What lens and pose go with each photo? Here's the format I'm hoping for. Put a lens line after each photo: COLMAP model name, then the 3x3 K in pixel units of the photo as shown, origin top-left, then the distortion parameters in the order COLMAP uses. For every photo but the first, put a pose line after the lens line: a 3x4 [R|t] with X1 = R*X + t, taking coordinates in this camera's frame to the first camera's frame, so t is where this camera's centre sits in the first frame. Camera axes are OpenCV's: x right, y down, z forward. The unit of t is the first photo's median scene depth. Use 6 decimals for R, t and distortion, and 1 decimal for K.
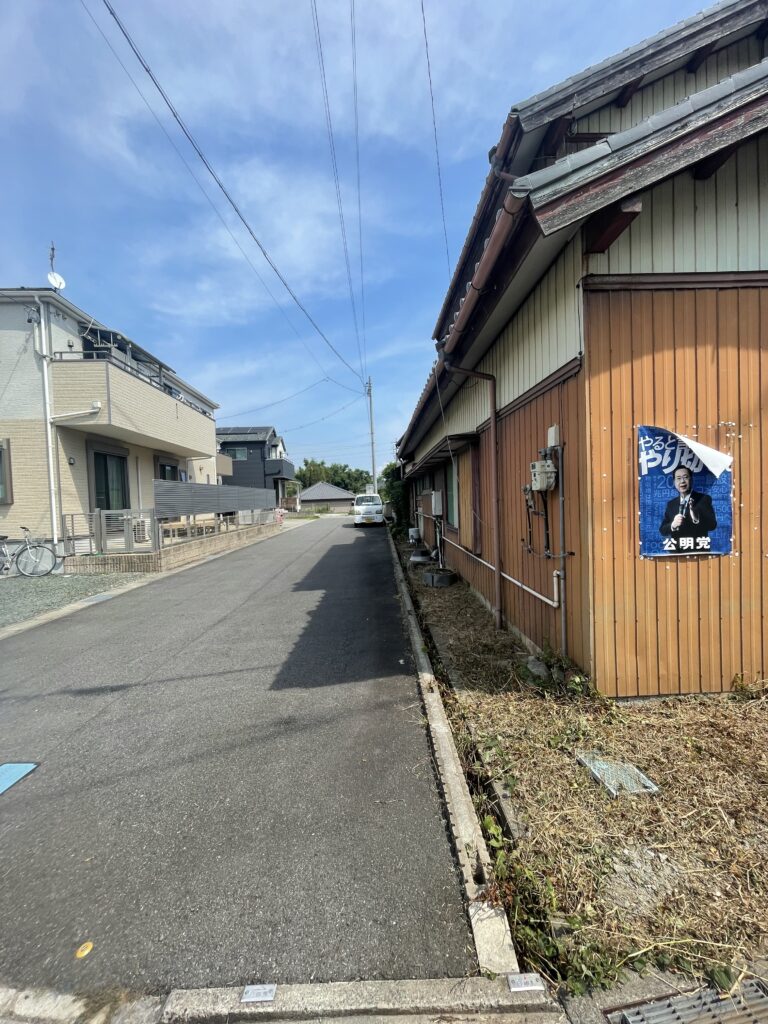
lens RADIAL K [[414.5, 0, 383.3], [0, 414.5, 510.5], [0, 0, 1]] dist [-0.007056, -0.000468]
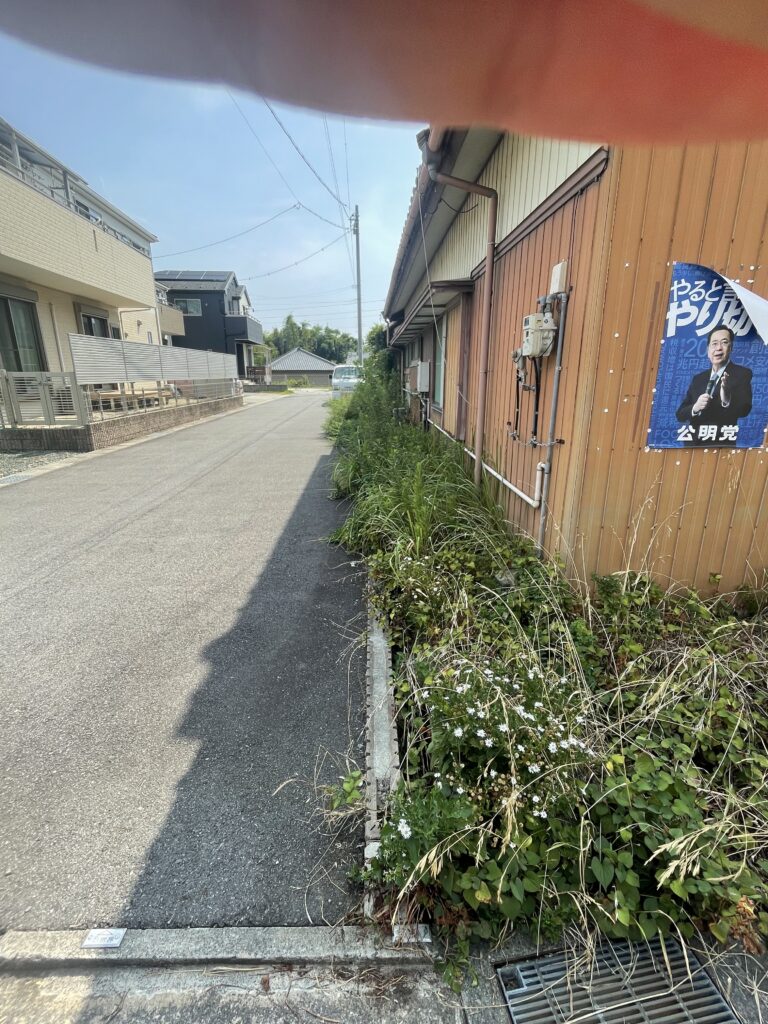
lens RADIAL K [[471.5, 0, 384.4], [0, 471.5, 511.3], [0, 0, 1]] dist [-0.005442, -0.002319]
pose [[0.999219, 0.027620, 0.028242, 0.096325], [-0.033891, 0.966694, 0.253682, 0.016504], [-0.020295, -0.254441, 0.966875, 0.110054]]
